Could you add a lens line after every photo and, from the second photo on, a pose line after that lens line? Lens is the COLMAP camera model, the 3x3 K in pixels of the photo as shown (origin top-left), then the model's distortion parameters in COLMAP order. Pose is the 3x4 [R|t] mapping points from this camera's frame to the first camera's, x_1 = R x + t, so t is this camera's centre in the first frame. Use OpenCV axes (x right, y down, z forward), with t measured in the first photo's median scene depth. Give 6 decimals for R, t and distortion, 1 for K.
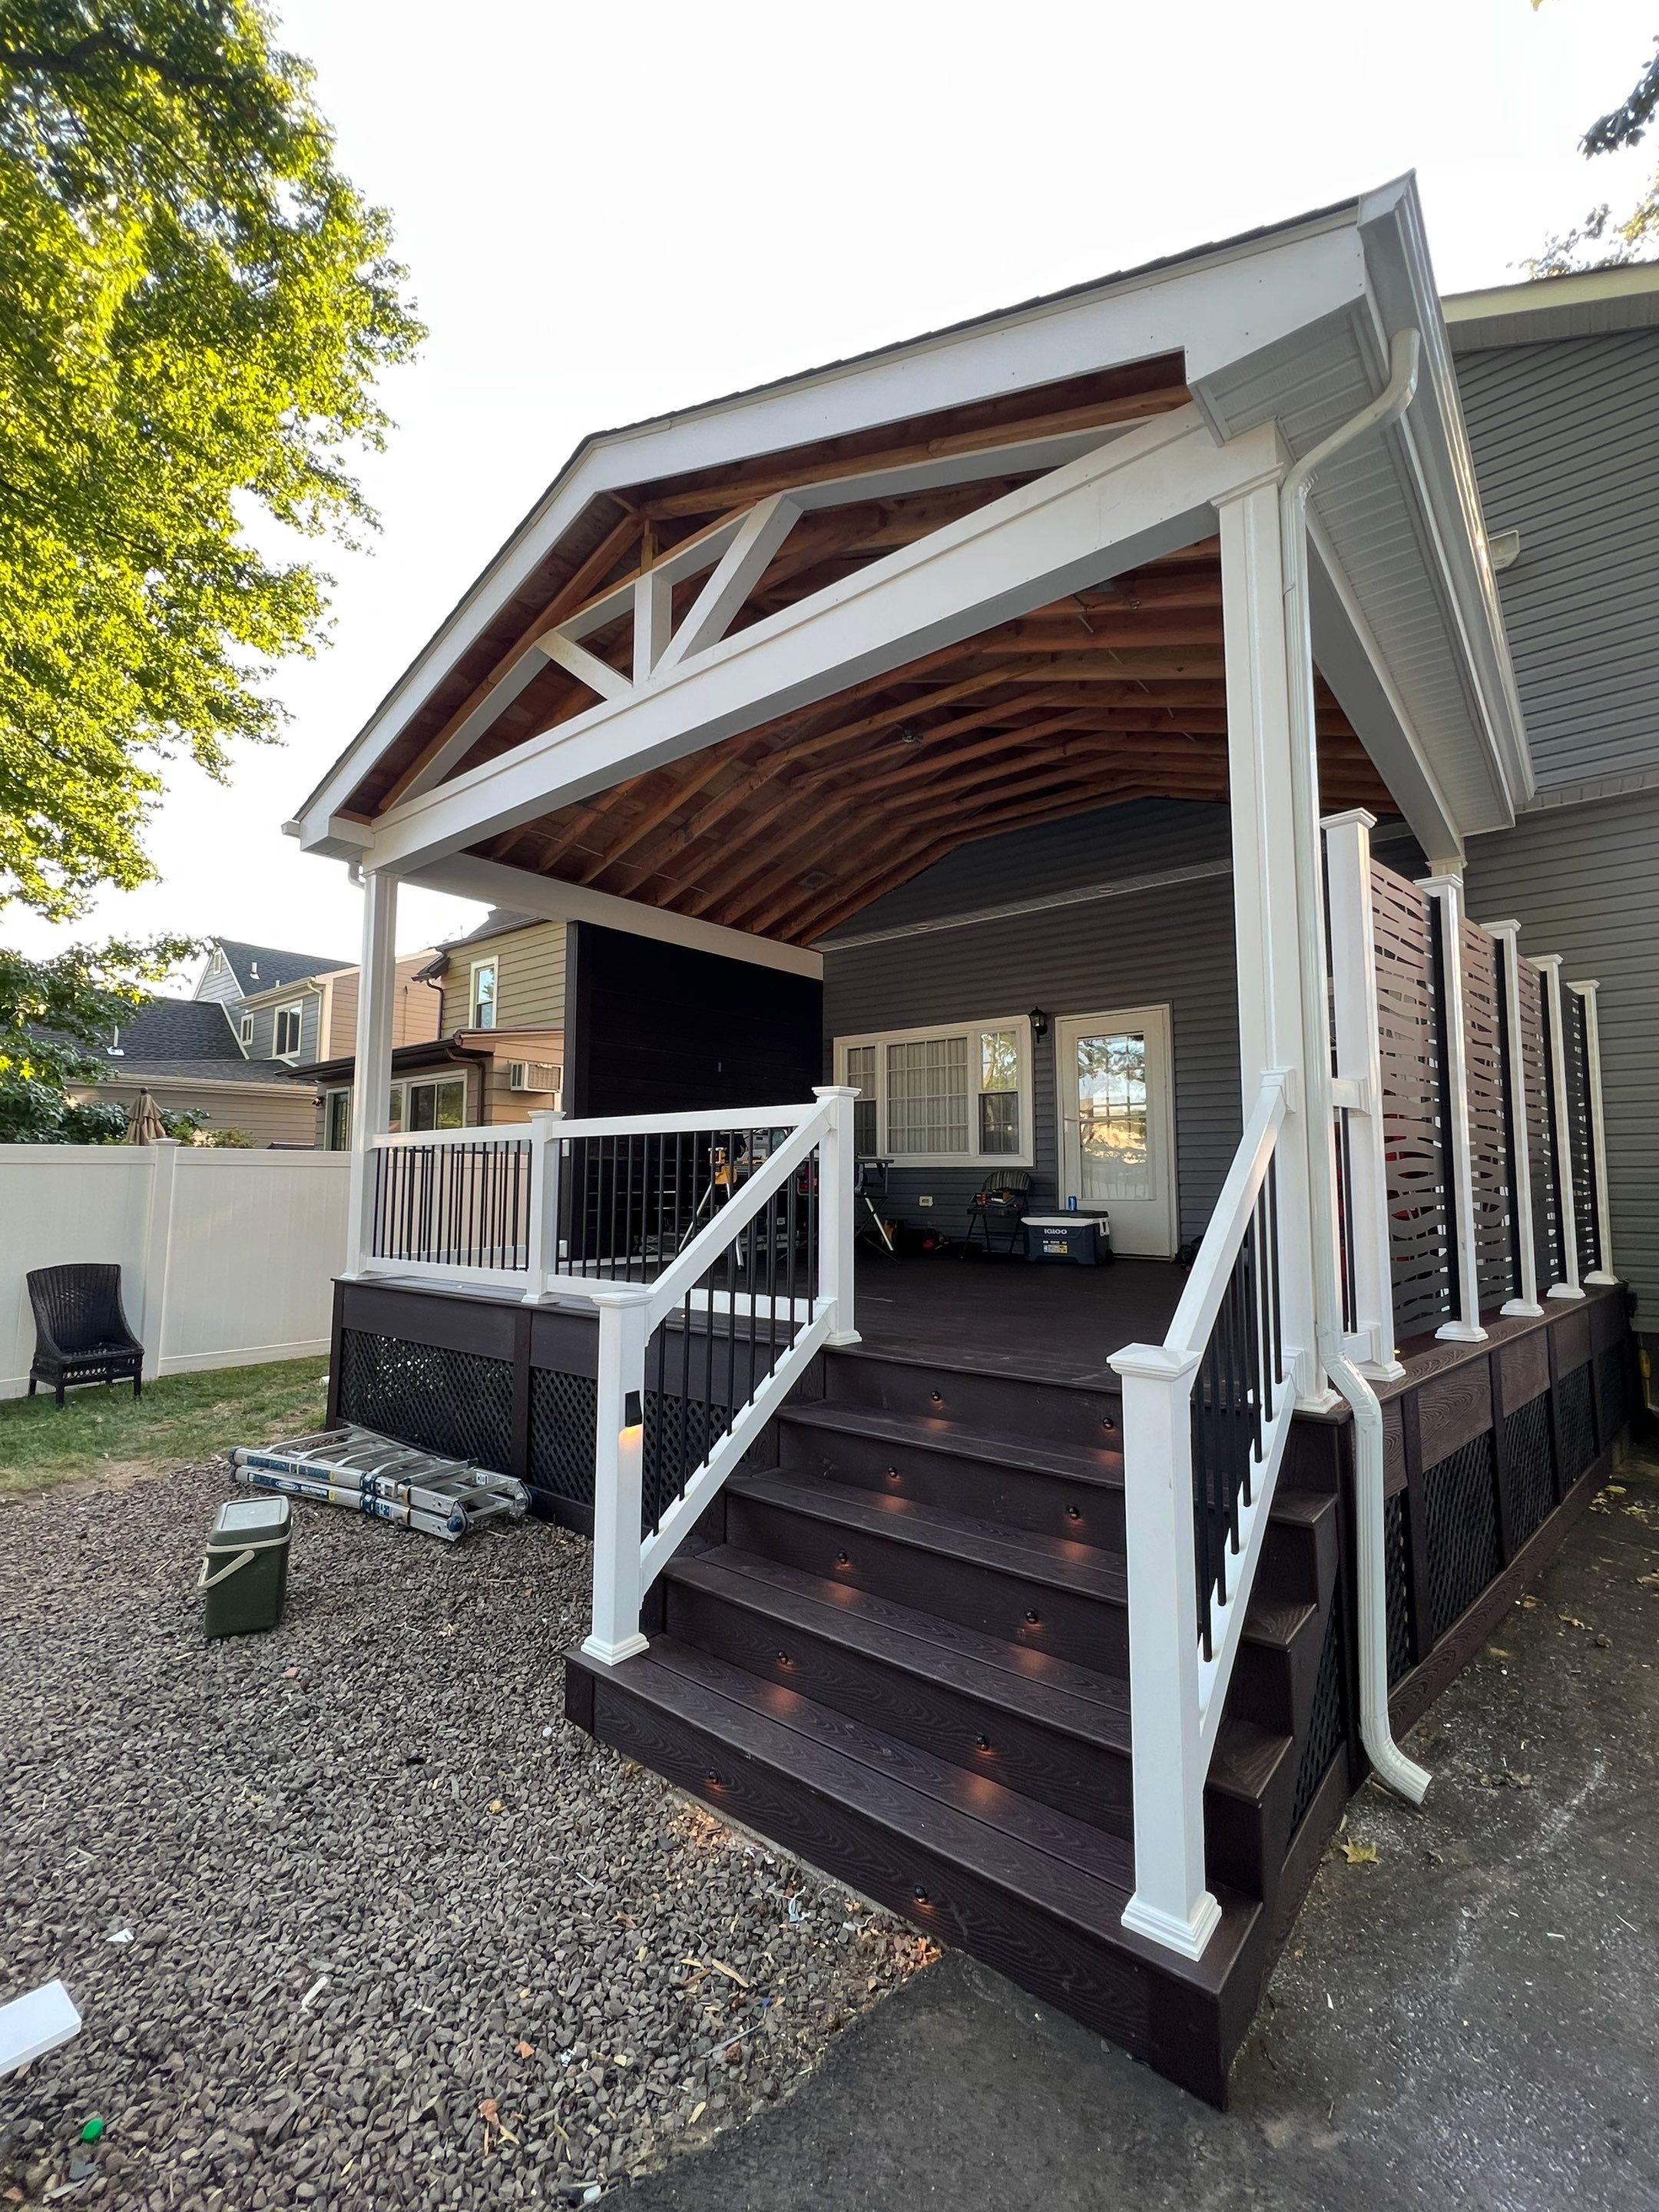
lens RADIAL K [[952.5, 0, 830.5], [0, 952.5, 1098.2], [0, 0, 1]] dist [0.004363, -0.004289]
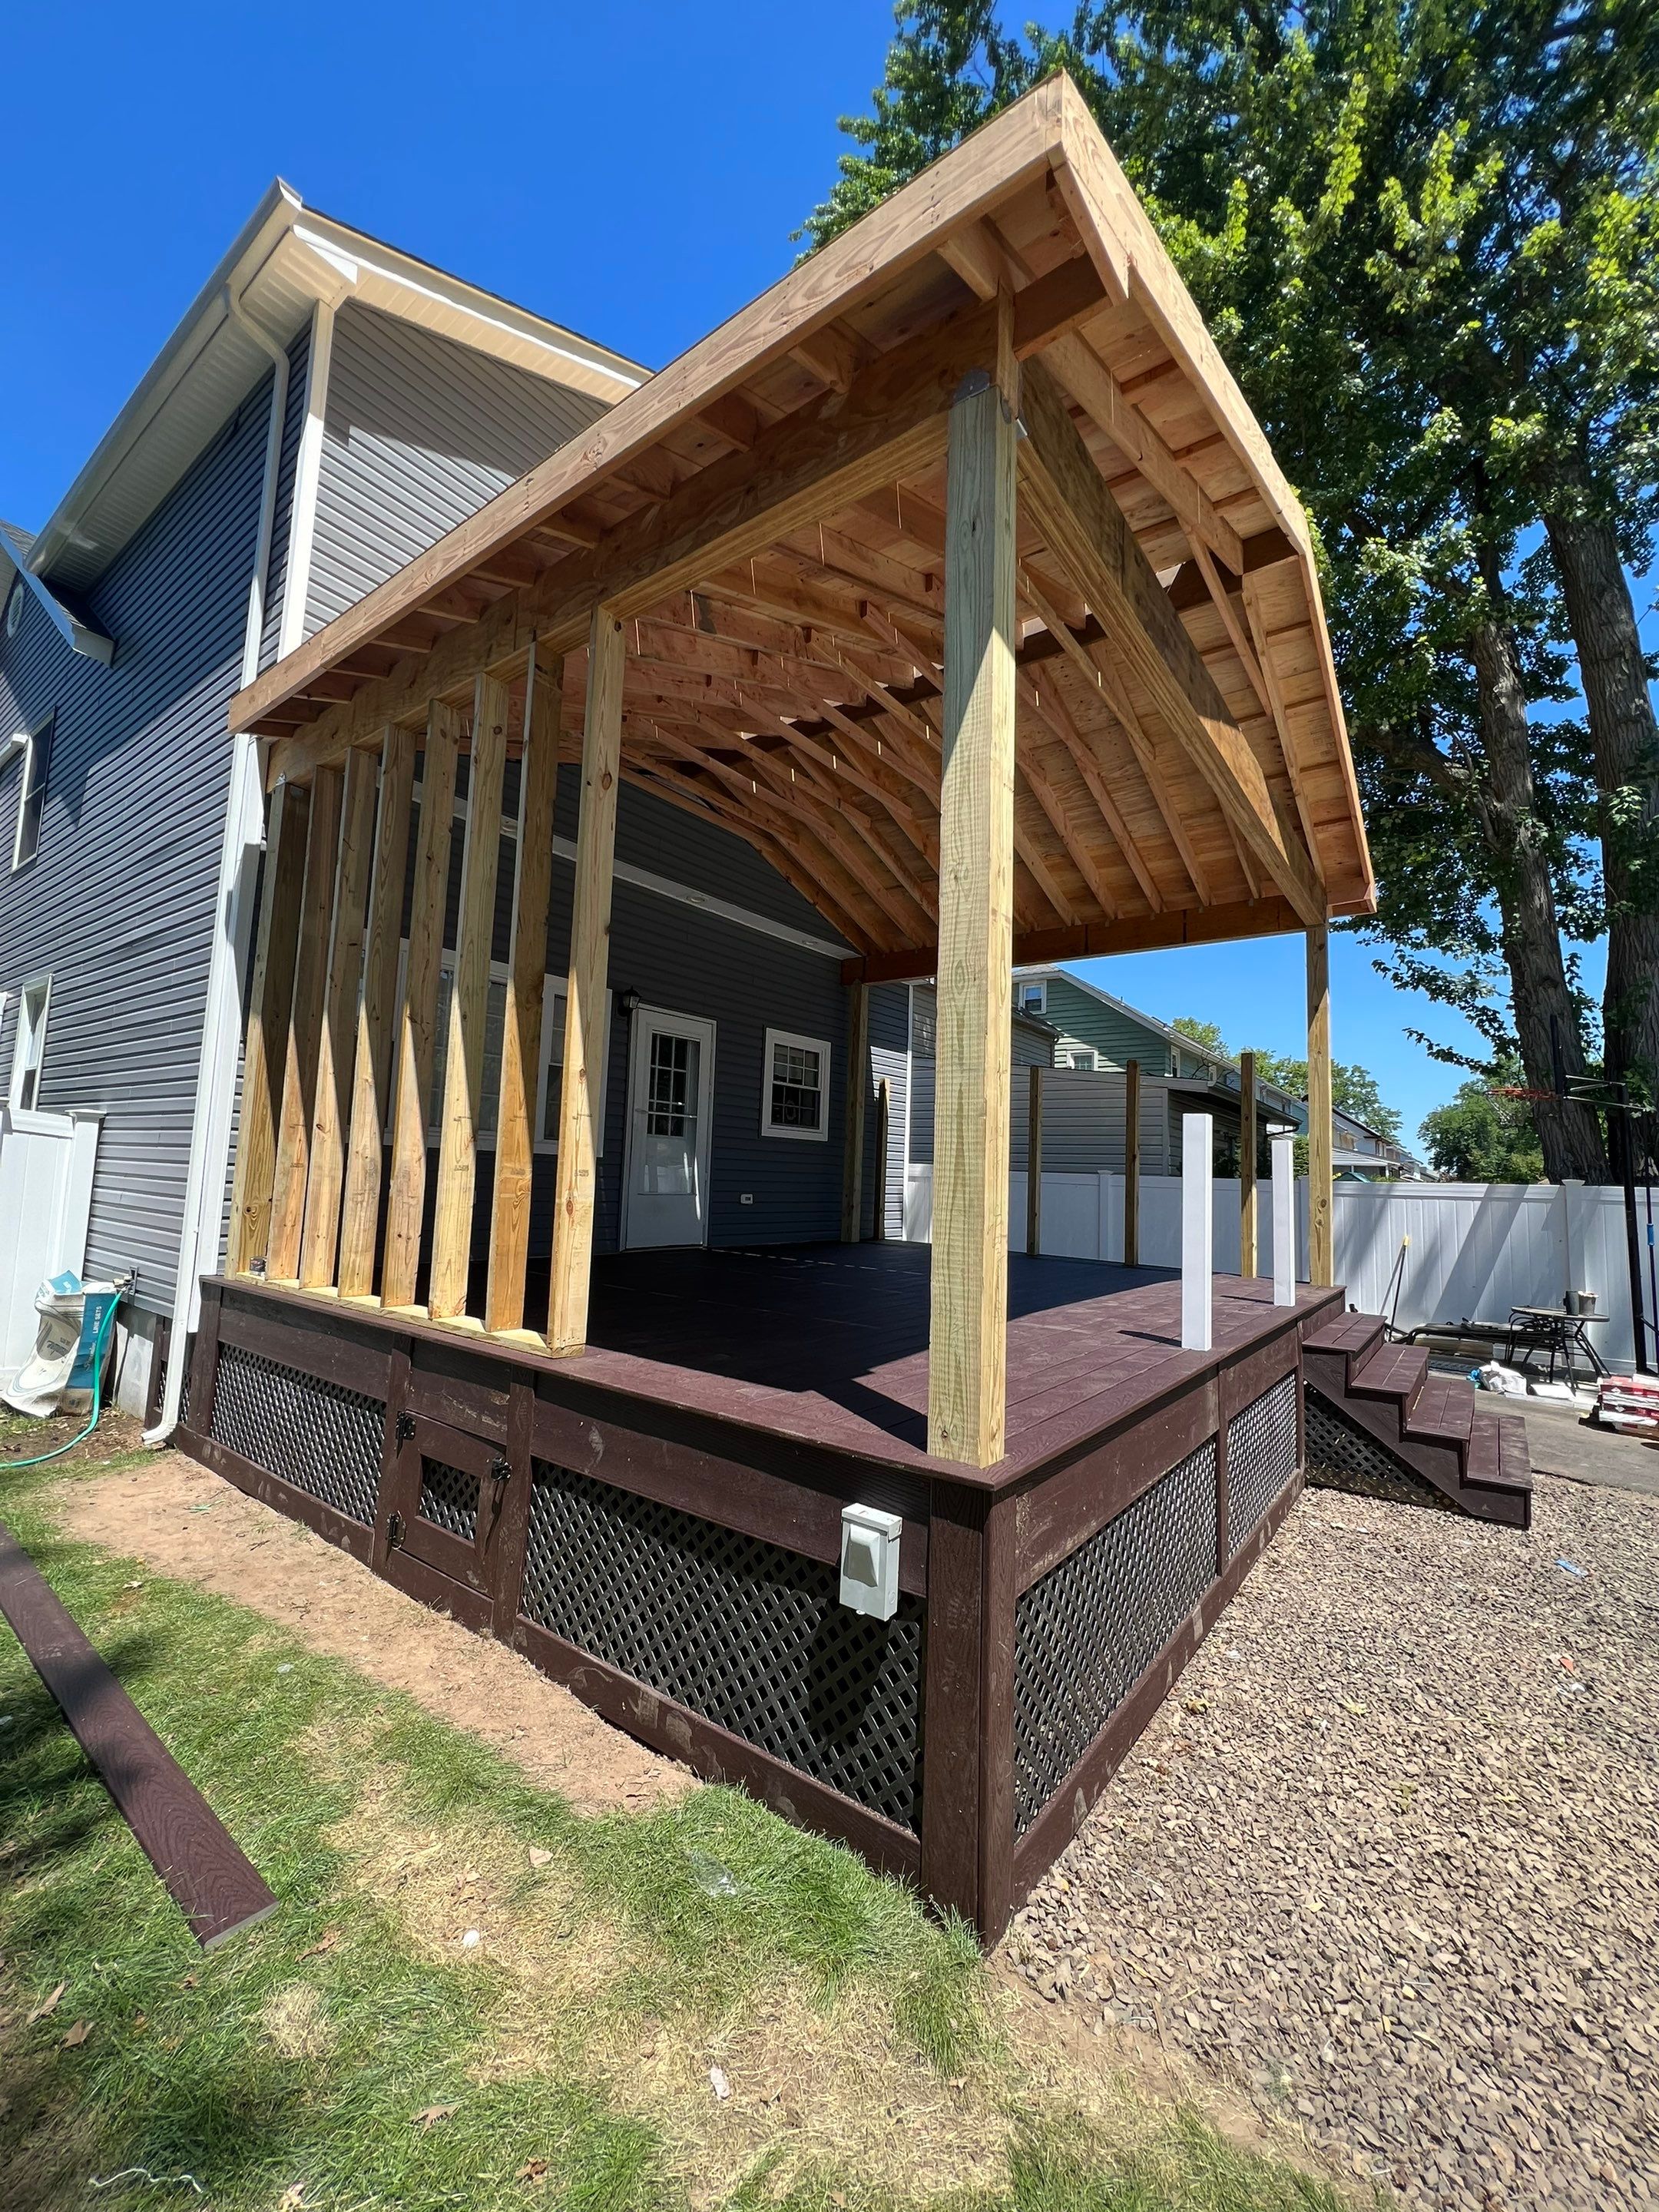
lens RADIAL K [[886.6, 0, 834.4], [0, 886.6, 1097.0], [0, 0, 1]] dist [0.000101, -0.000247]
pose [[-0.047323, 0.090444, 0.994777, -0.635439], [-0.125400, 0.987475, -0.095745, 0.067716], [-0.990977, -0.129276, -0.035389, 0.815403]]
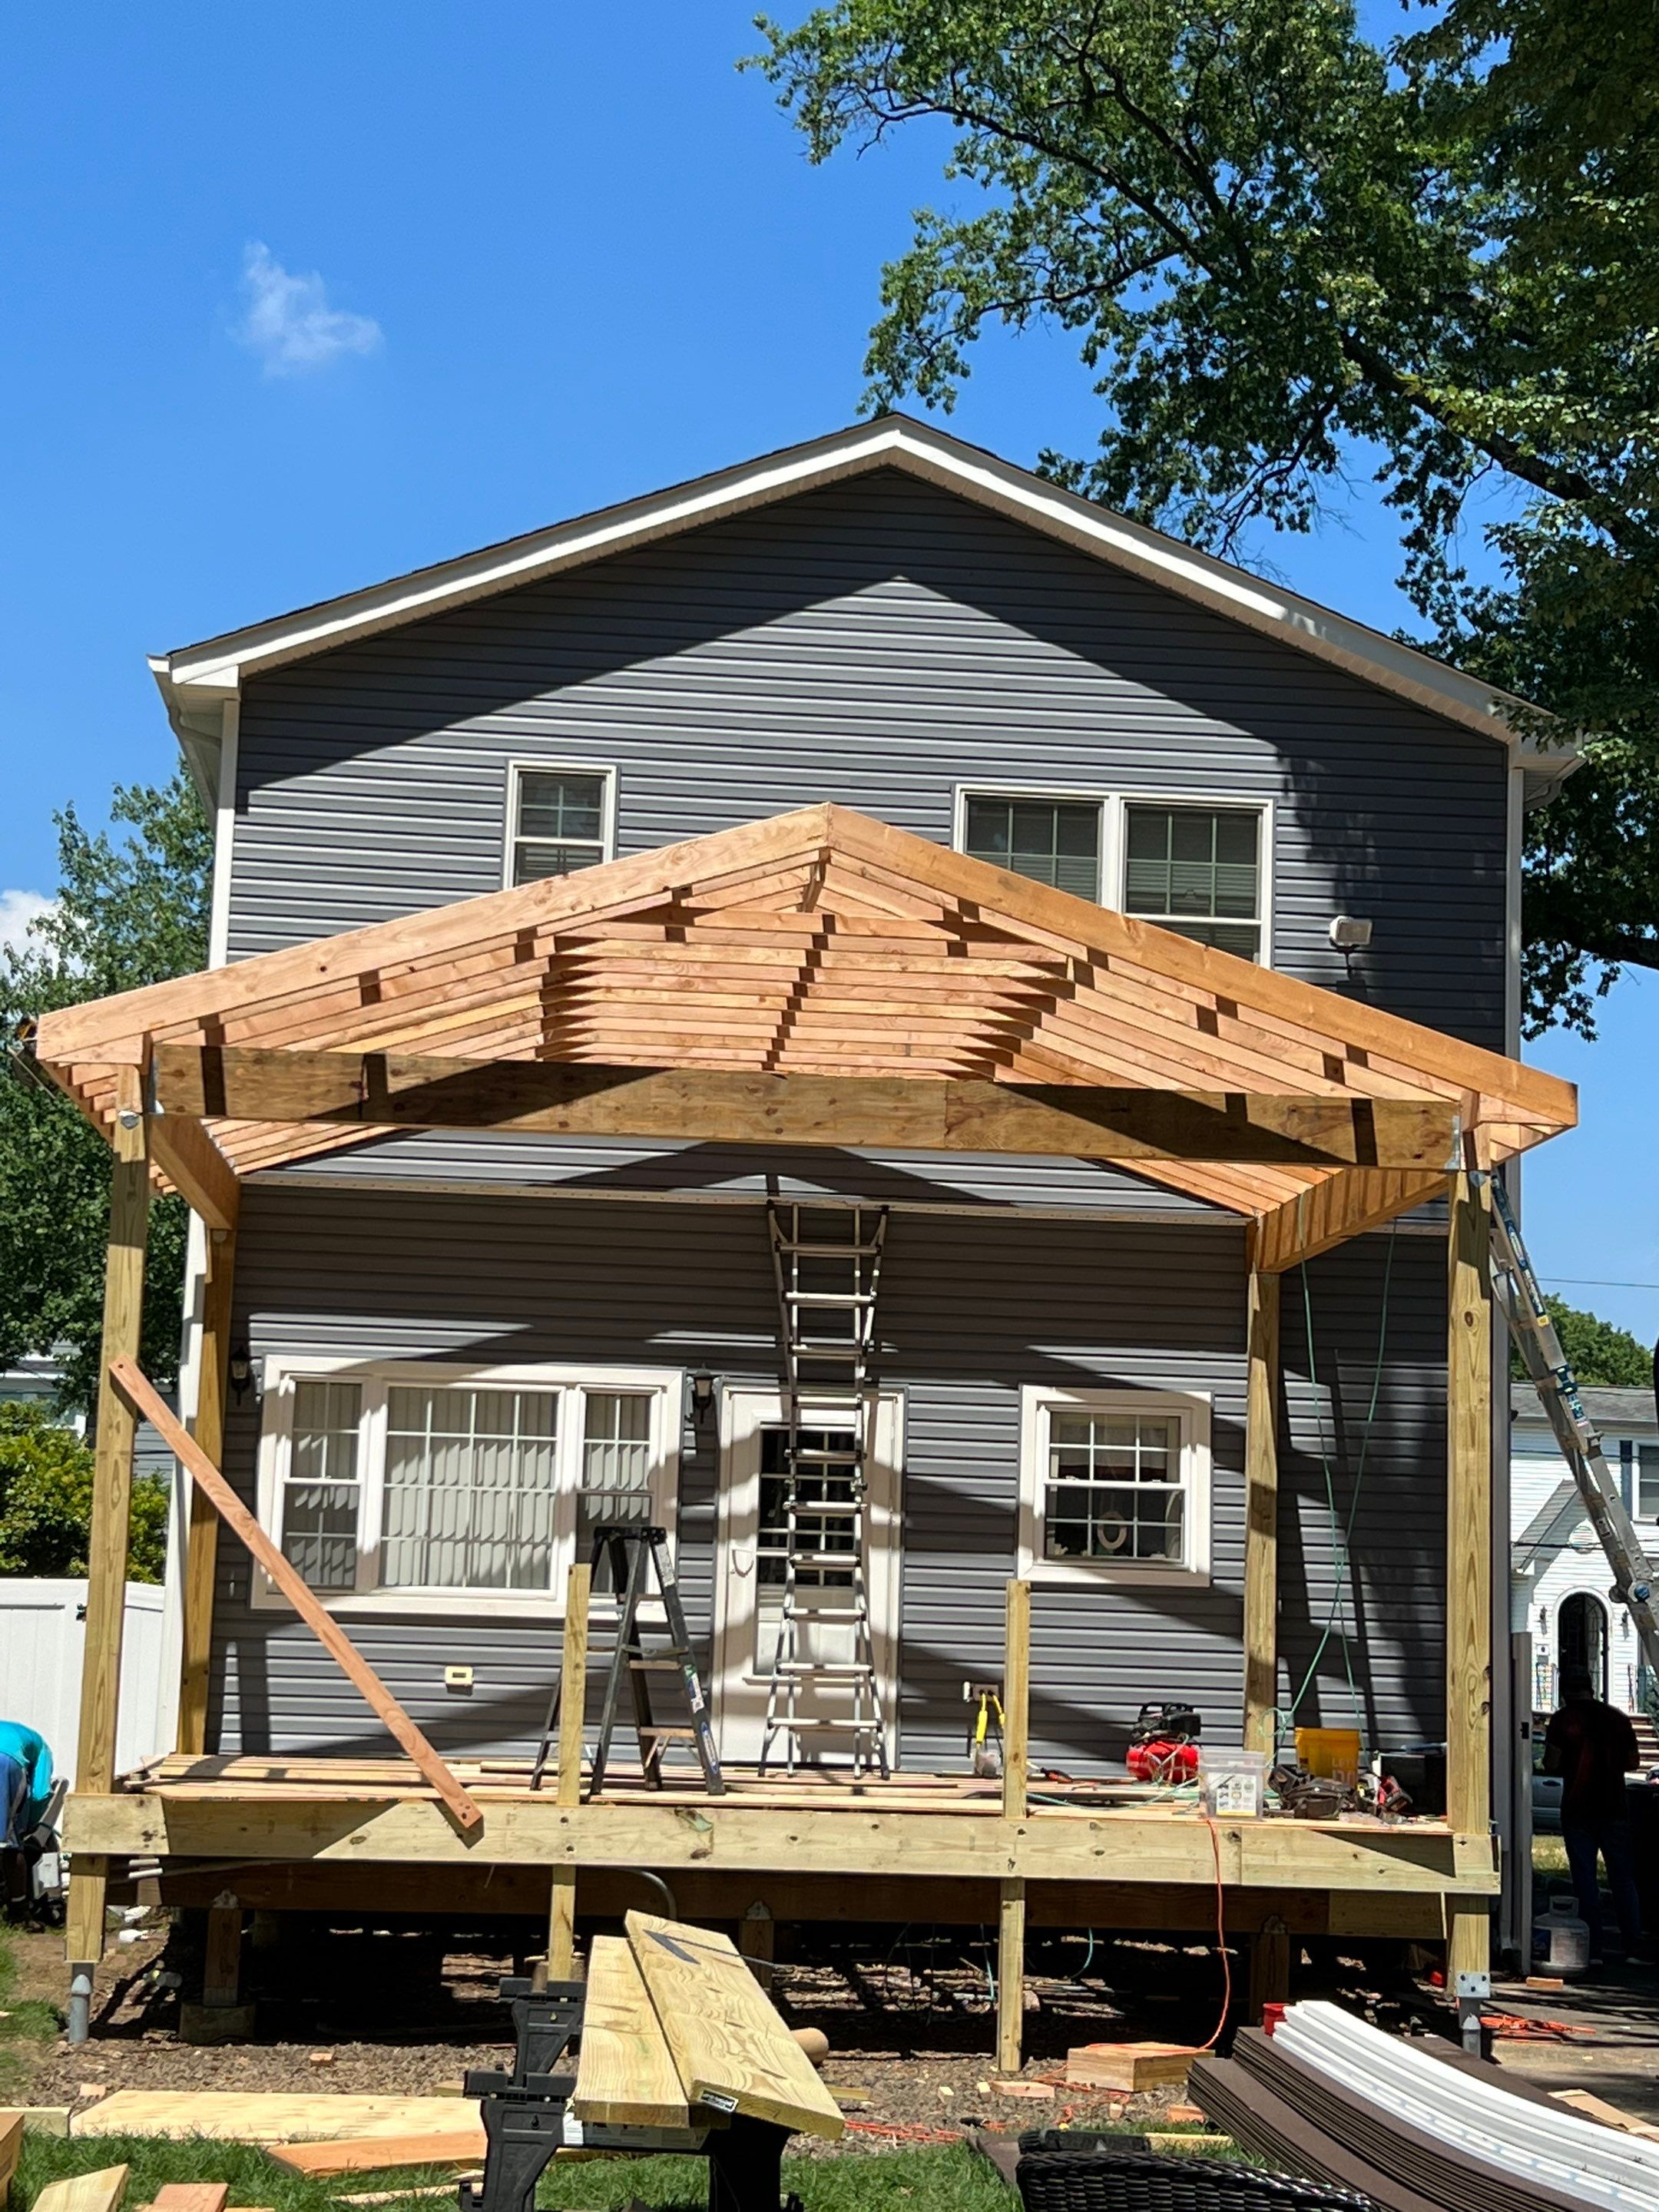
lens RADIAL K [[3641.0, 0, 829.5], [0, 3641.0, 1106.0], [0, 0, 1]] dist [0.157750, -0.072017]
pose [[0.715997, 0.126642, 0.686520, -1.377634], [-0.094157, 0.991941, -0.084782, -0.068520], [-0.691724, -0.003937, 0.722151, -0.778230]]
